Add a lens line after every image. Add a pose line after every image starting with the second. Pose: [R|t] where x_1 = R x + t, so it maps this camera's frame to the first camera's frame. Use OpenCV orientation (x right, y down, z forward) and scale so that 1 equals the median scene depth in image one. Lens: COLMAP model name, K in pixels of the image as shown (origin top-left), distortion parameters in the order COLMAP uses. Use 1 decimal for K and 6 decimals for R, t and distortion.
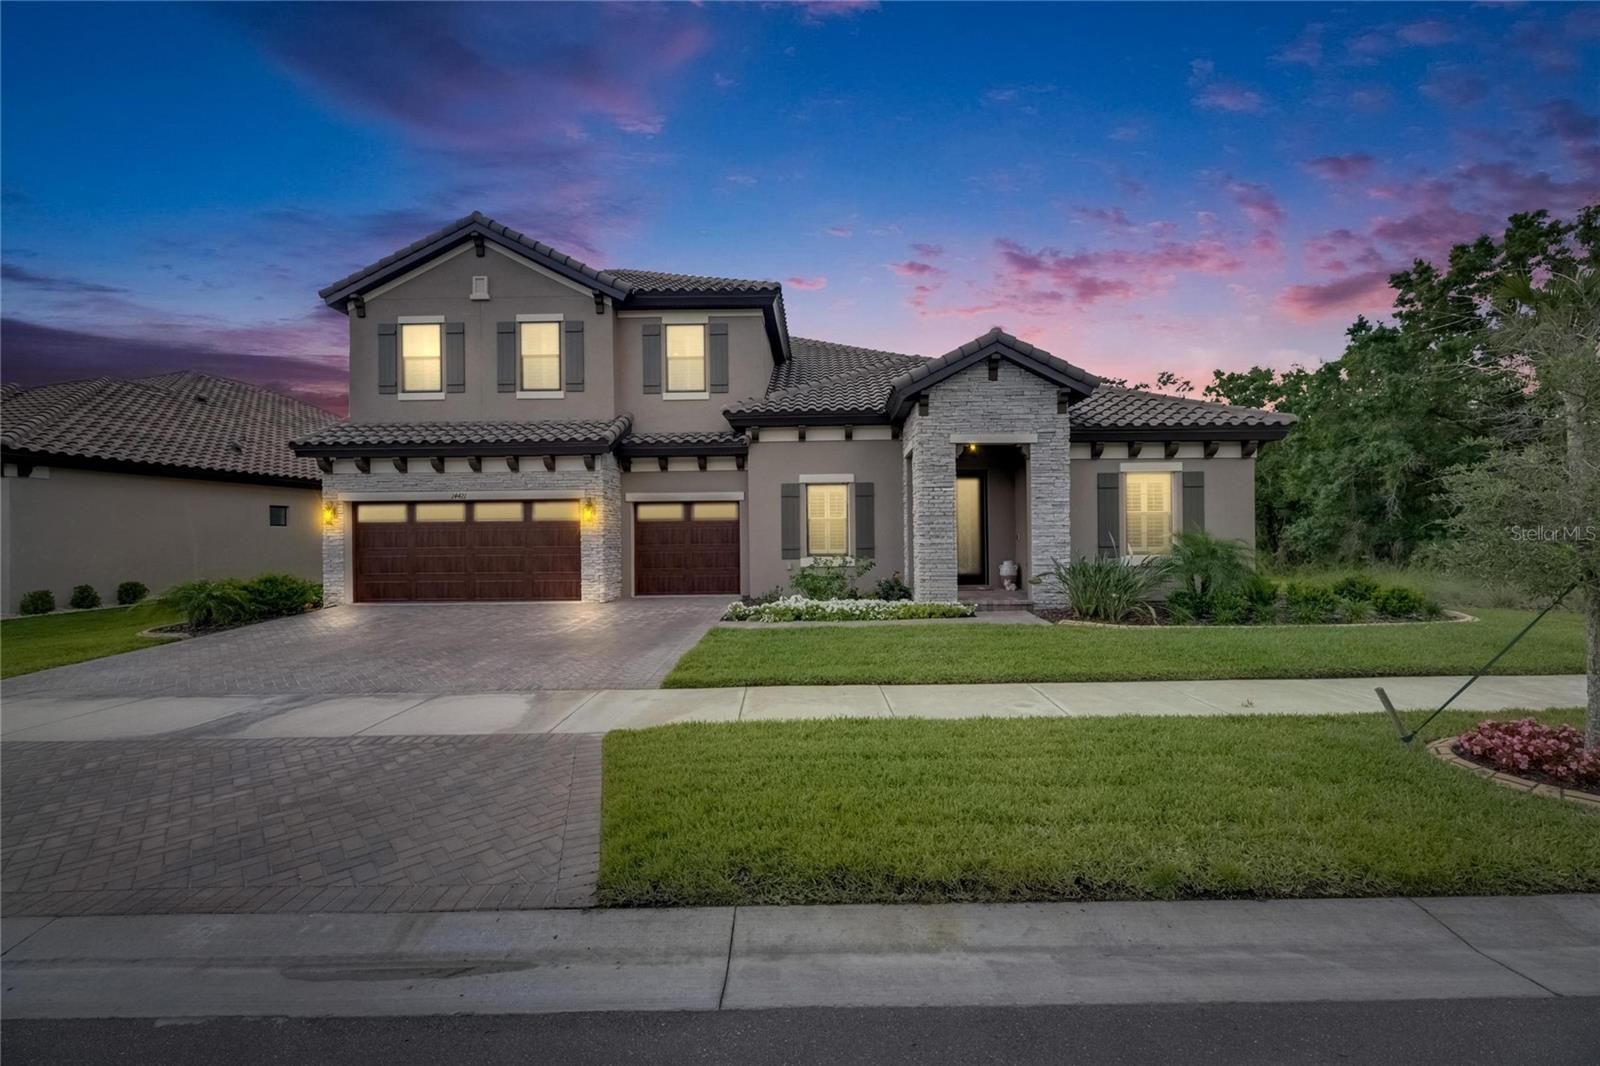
lens RADIAL K [[606.6, 0, 806.5], [0, 606.6, 541.9], [0, 0, 1]] dist [0.000481, -0.000035]
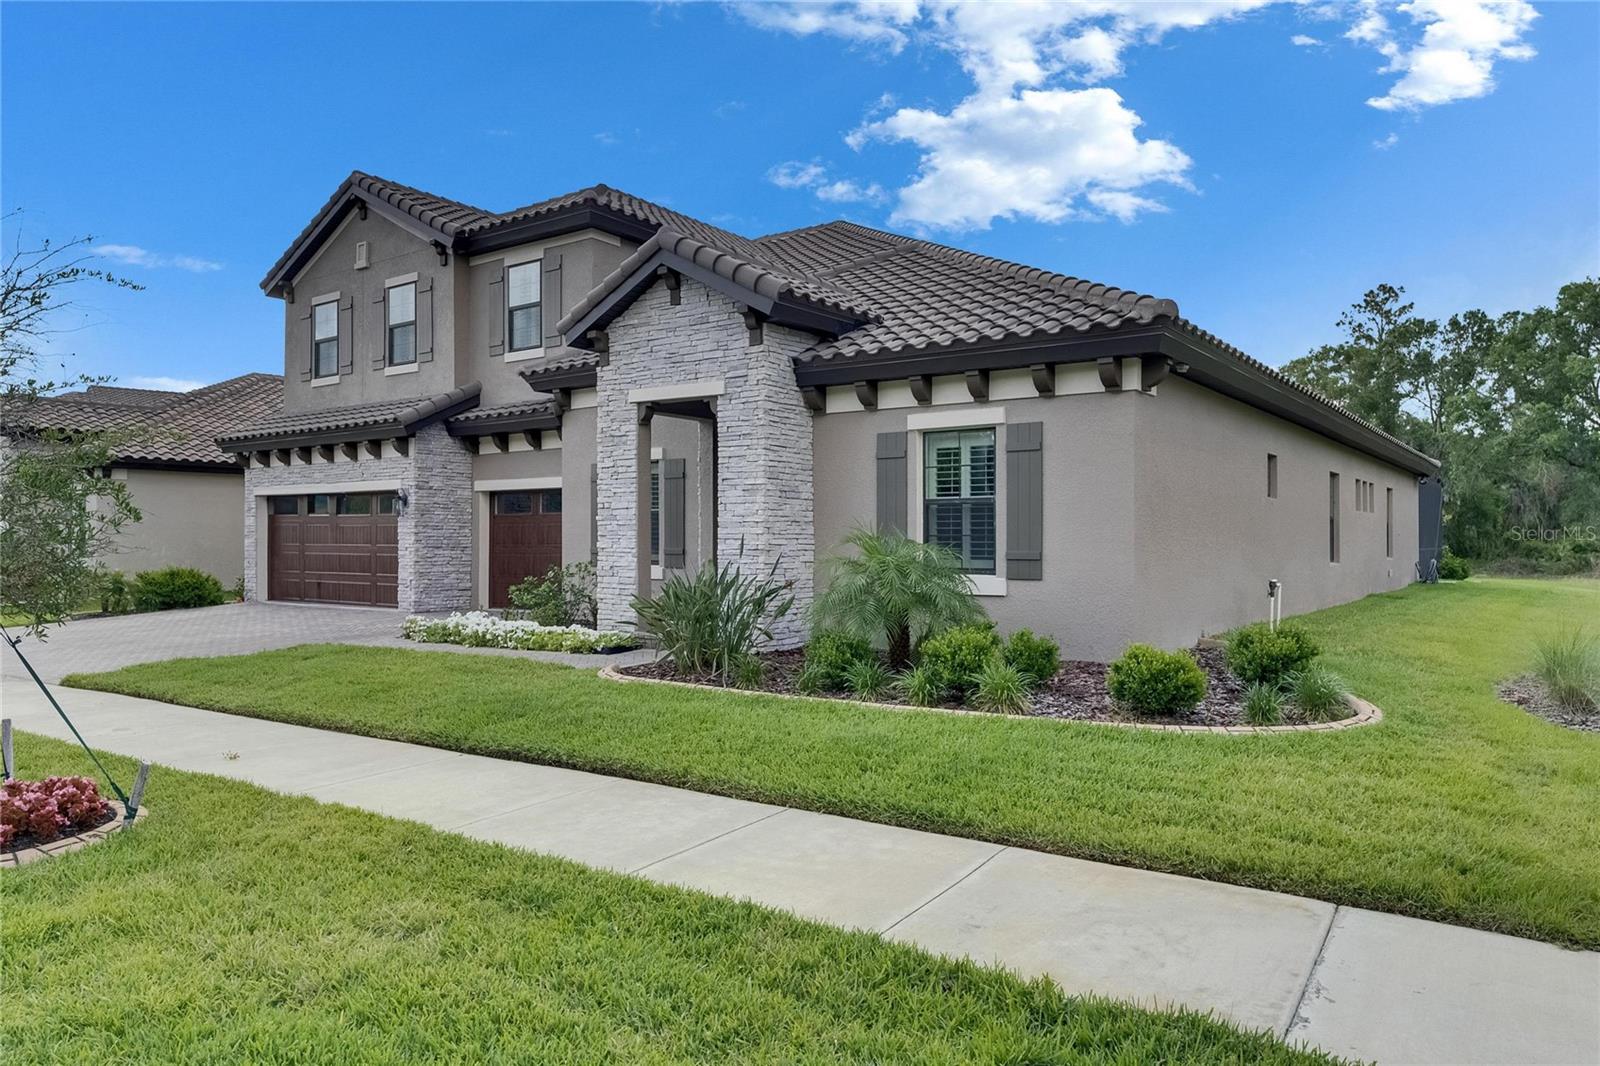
lens RADIAL K [[1009.1, 0, 800.5], [0, 1009.1, 537.6], [0, 0, 1]] dist [0.012107, 0.002769]
pose [[0.832570, 0.010825, -0.553813, 0.936132], [-0.017120, 0.999834, -0.006194, -0.005156], [0.553654, 0.014638, 0.832618, 0.138772]]
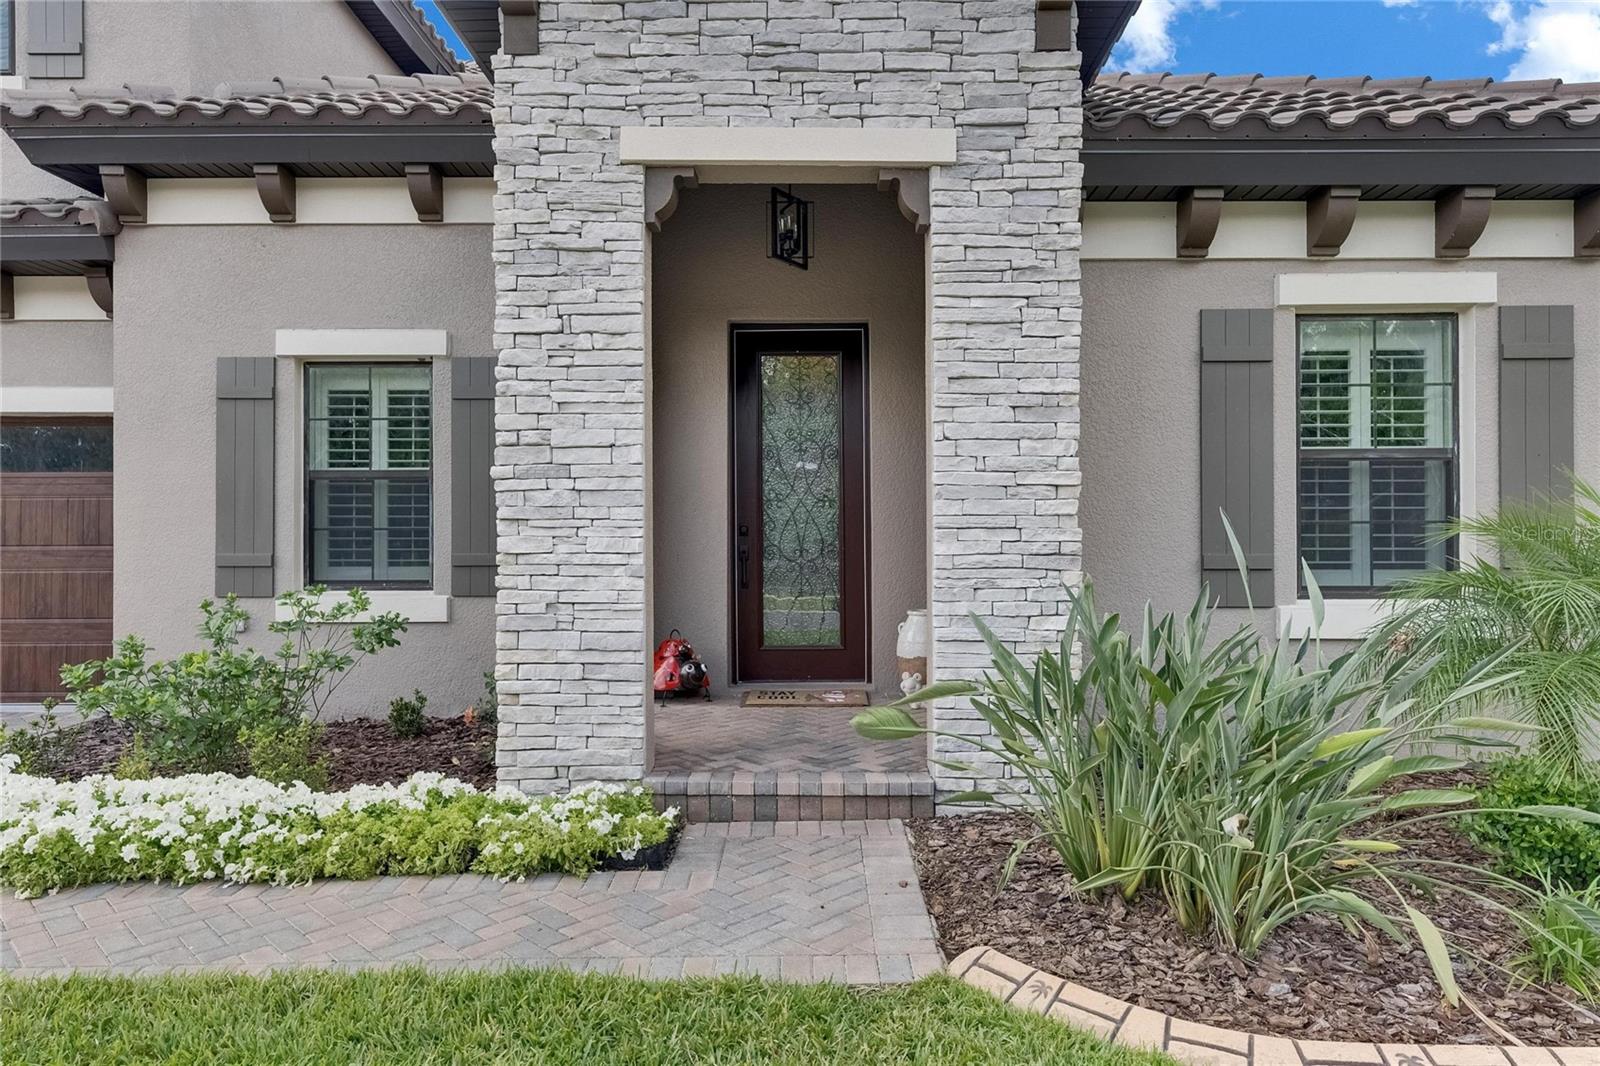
lens RADIAL K [[1009.1, 0, 800.5], [0, 1009.1, 537.6], [0, 0, 1]] dist [0.012107, 0.002769]
pose [[0.999641, 0.008282, 0.025469, 0.273991], [-0.008060, 0.999929, -0.008804, -0.000873], [-0.025540, 0.008596, 0.999637, 0.516661]]
